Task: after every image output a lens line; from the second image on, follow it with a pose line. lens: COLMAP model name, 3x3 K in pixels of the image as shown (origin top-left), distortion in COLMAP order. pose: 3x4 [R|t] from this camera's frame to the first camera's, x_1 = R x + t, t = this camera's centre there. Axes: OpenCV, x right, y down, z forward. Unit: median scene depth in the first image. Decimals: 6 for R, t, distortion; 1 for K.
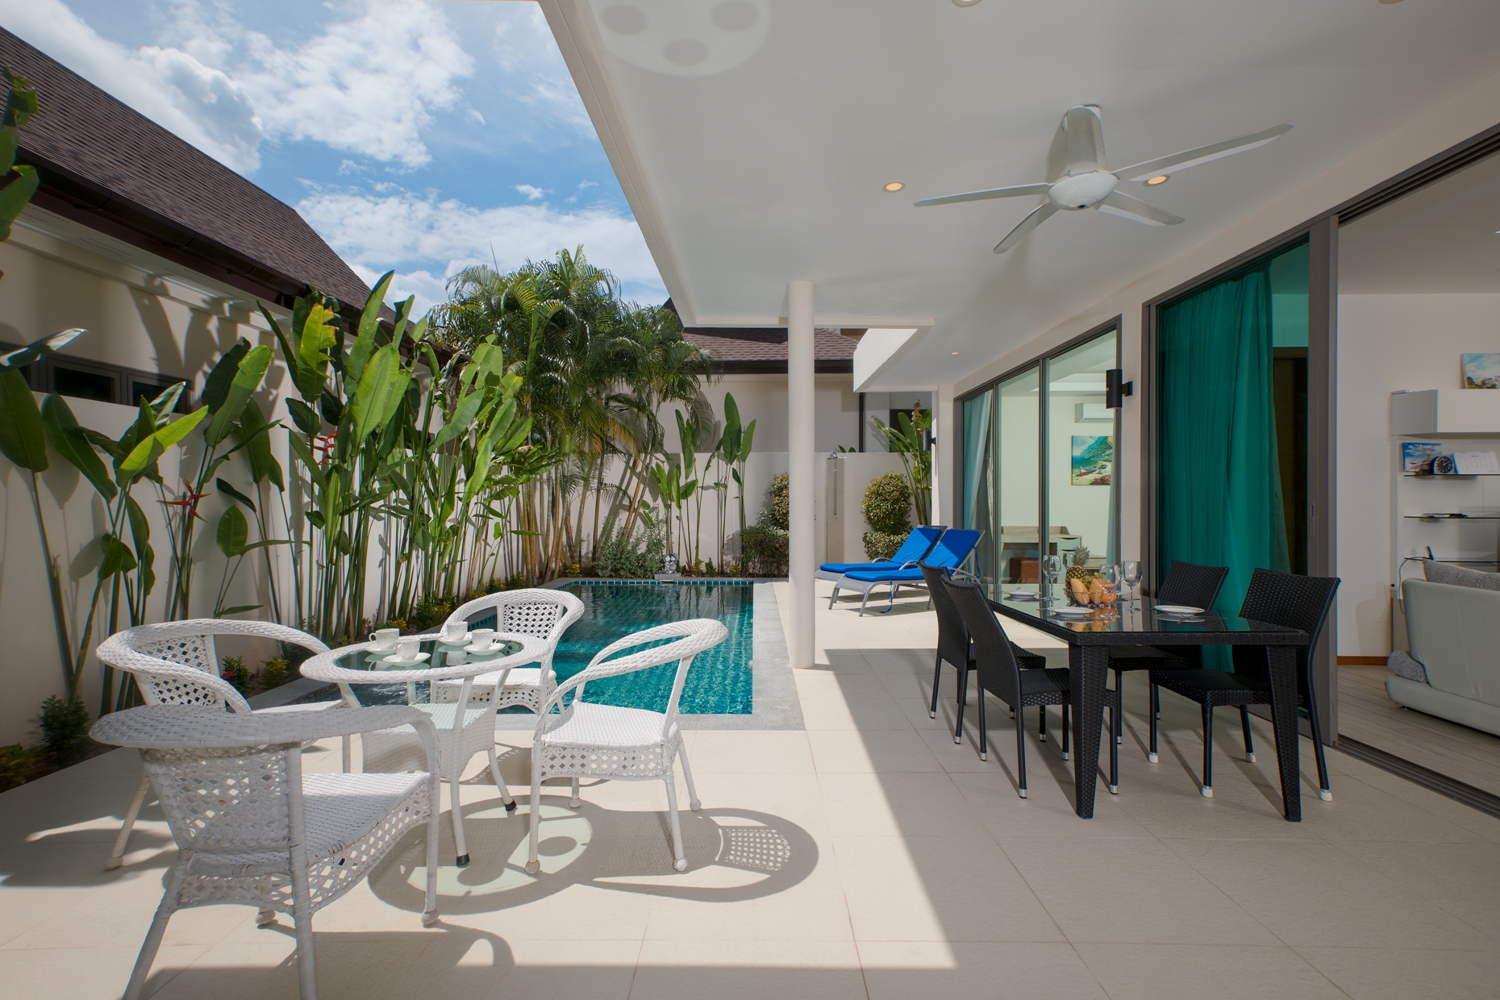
lens RADIAL K [[677.6, 0, 750.0], [0, 677.6, 500.0], [0, 0, 1]] dist [0.012215, 0.000473]
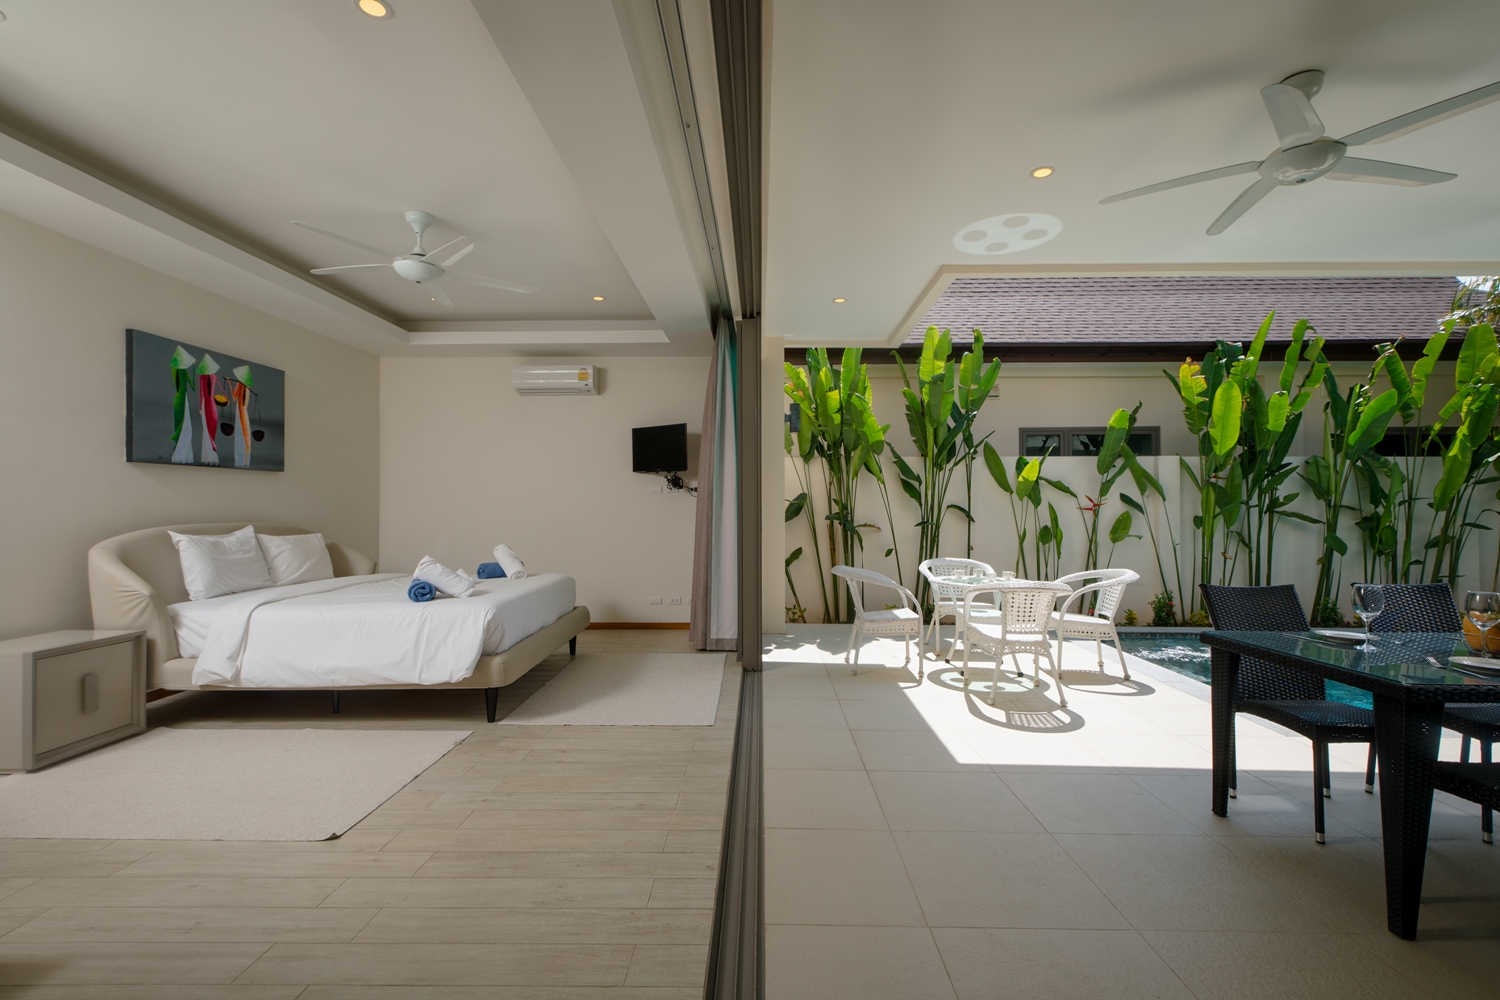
lens RADIAL K [[677.6, 0, 750.0], [0, 677.6, 500.0], [0, 0, 1]] dist [0.012215, 0.000473]
pose [[0.008723, -0.001312, -0.999961, 0.514280], [0.003222, 0.999994, -0.001284, -0.009405], [0.999957, -0.003211, 0.008727, 0.087548]]
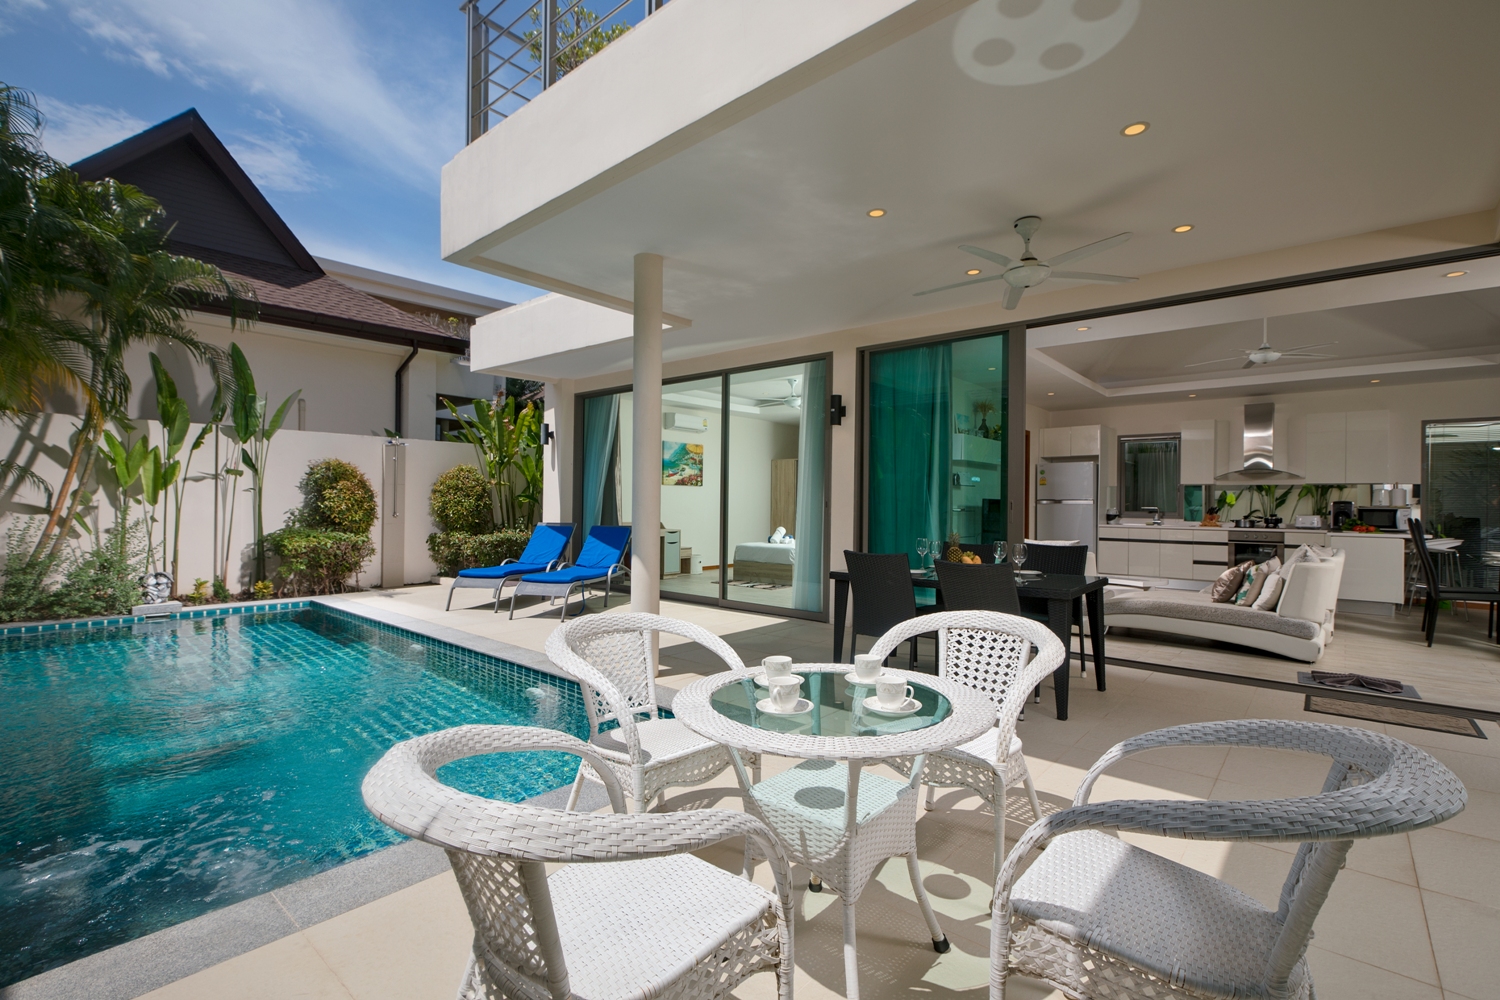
lens RADIAL K [[677.6, 0, 750.0], [0, 677.6, 500.0], [0, 0, 1]] dist [0.012215, 0.000473]
pose [[0.644696, 0.009495, 0.764381, -0.357163], [-0.009873, 0.999943, -0.004093, 0.008385], [-0.764376, -0.004908, 0.644752, 0.193989]]
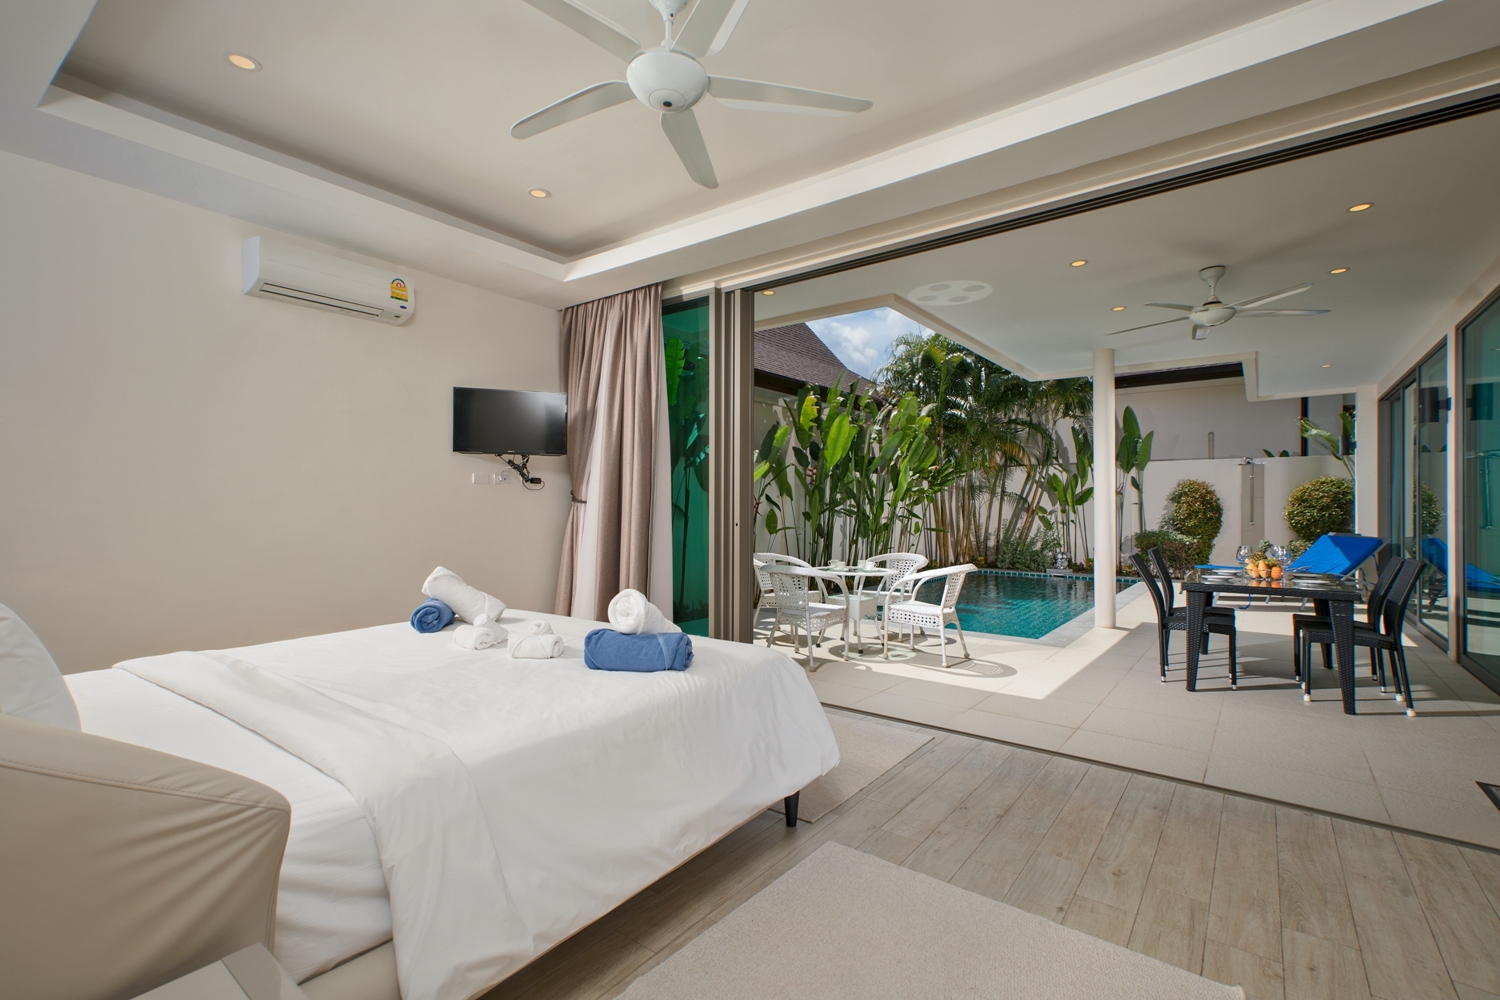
lens RADIAL K [[677.6, 0, 750.0], [0, 677.6, 500.0], [0, 0, 1]] dist [0.012215, 0.000473]
pose [[0.802530, -0.000893, -0.596611, 0.206606], [-0.002694, 0.999983, -0.005120, -0.003111], [0.596606, 0.005716, 0.802514, -0.354156]]
